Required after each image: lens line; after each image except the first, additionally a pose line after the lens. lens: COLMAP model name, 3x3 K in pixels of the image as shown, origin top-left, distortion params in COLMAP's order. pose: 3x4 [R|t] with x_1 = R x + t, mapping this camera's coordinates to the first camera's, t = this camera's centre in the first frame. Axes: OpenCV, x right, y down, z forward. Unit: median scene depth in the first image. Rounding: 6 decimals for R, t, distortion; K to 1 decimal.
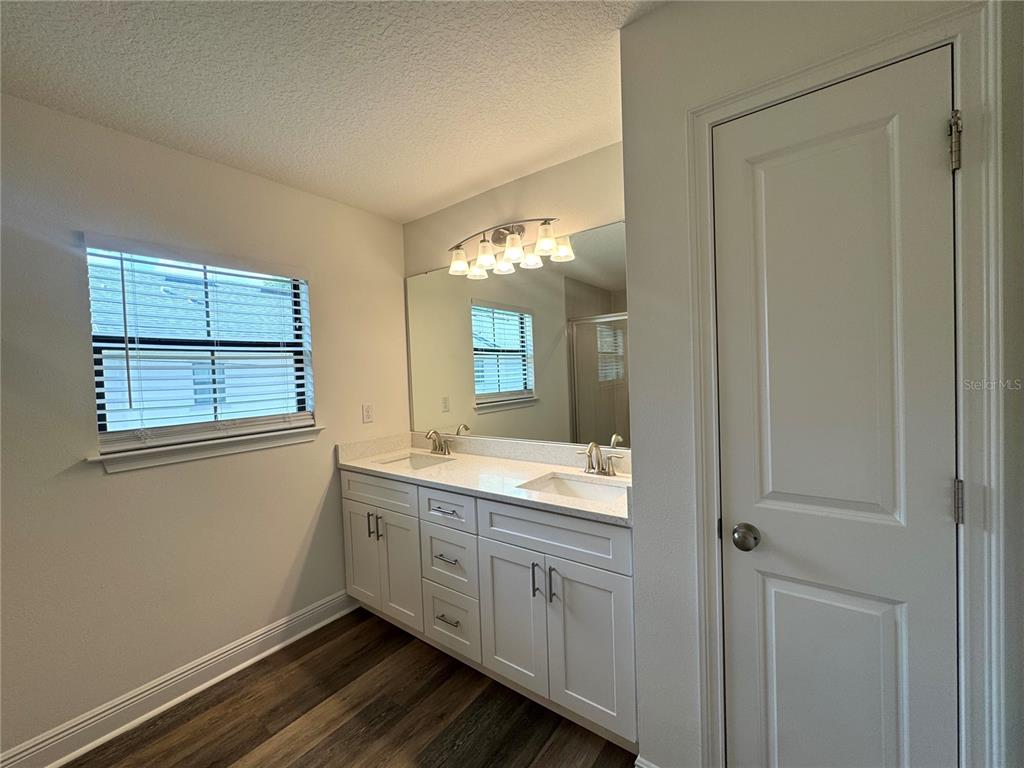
lens RADIAL K [[408.1, 0, 512.5], [0, 408.1, 385.2], [0, 0, 1]] dist [-0.004238, 0.000295]
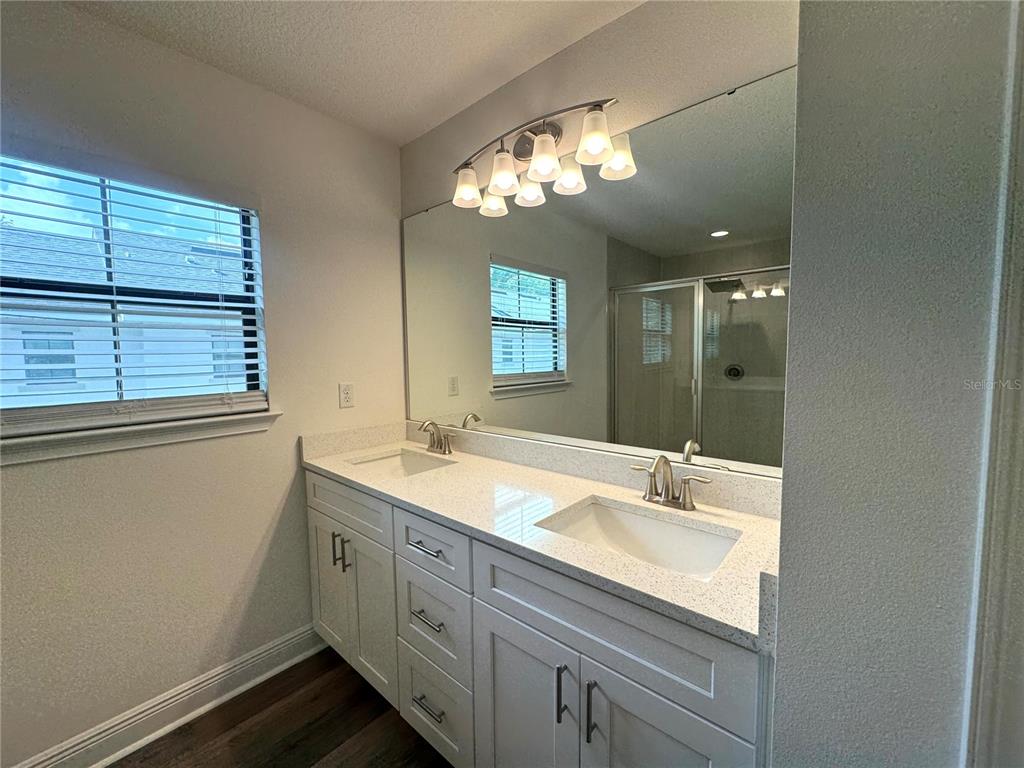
lens RADIAL K [[408.1, 0, 517.4], [0, 408.1, 383.5], [0, 0, 1]] dist [-0.004238, 0.000295]
pose [[0.997739, 0.030393, -0.059943, 0.009450], [-0.028001, 0.998793, 0.040358, 0.008830], [0.061098, -0.038589, 0.997386, 0.301337]]
